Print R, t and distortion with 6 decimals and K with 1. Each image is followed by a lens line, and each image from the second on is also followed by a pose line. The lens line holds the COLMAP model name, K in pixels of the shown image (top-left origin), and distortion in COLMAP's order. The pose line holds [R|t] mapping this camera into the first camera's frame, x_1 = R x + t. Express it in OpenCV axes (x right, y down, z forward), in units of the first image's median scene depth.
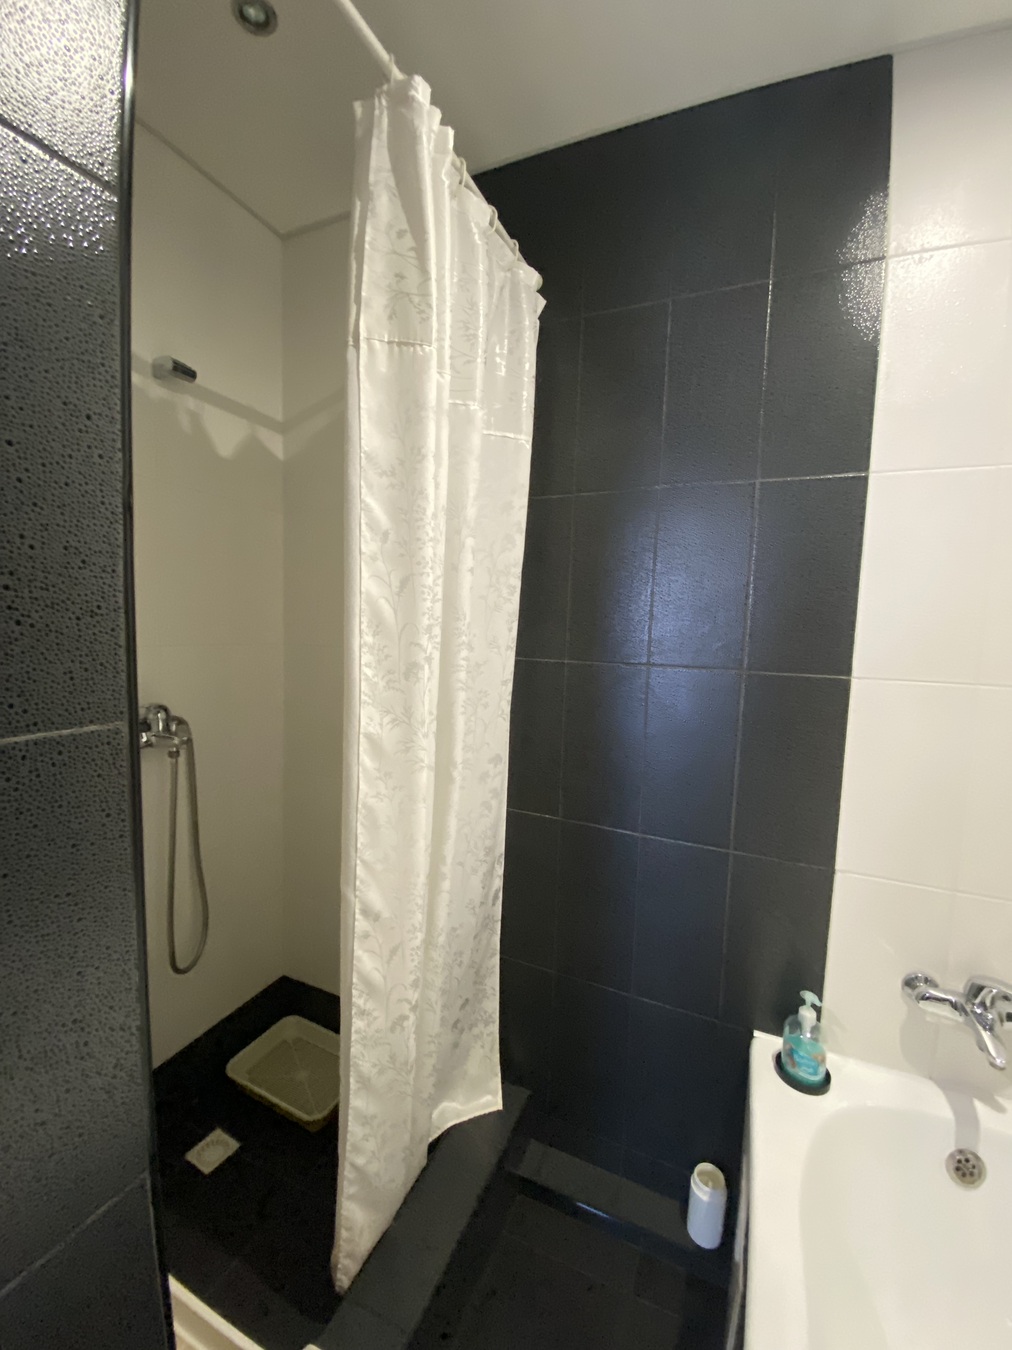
lens RADIAL K [[552.8, 0, 506.0], [0, 552.8, 675.0], [0, 0, 1]] dist [0.031796, -0.026609]
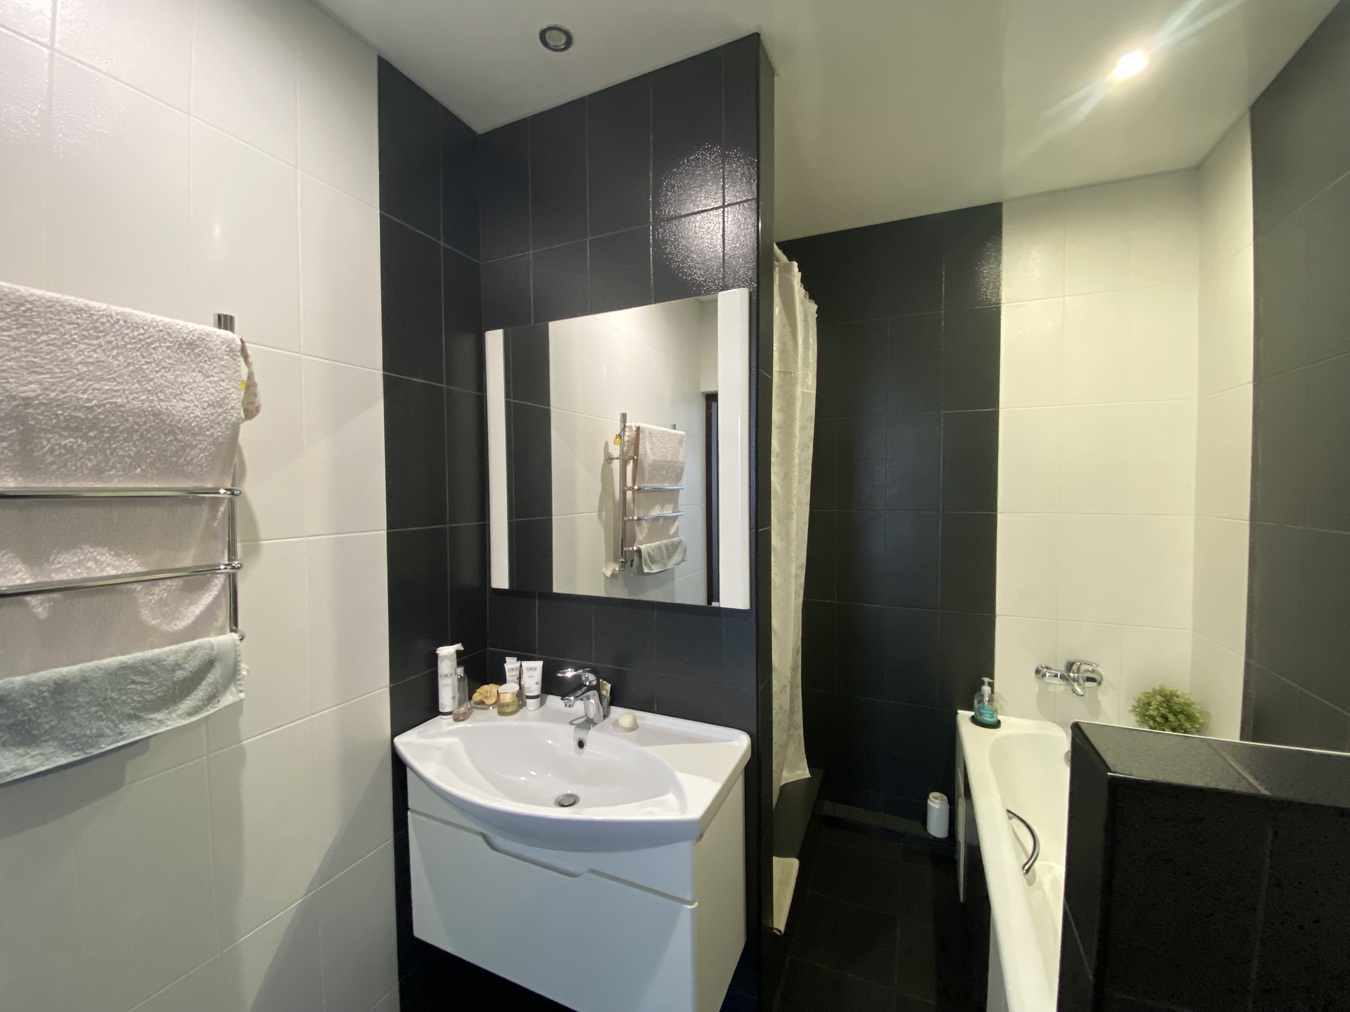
lens RADIAL K [[552.8, 0, 675.0], [0, 552.8, 506.0], [0, 0, 1]] dist [0.031796, -0.026609]
pose [[0.999277, -0.037707, 0.004942, -0.499287], [0.037902, 0.998104, -0.048492, 0.033087], [-0.003105, 0.048644, 0.998811, -0.915268]]
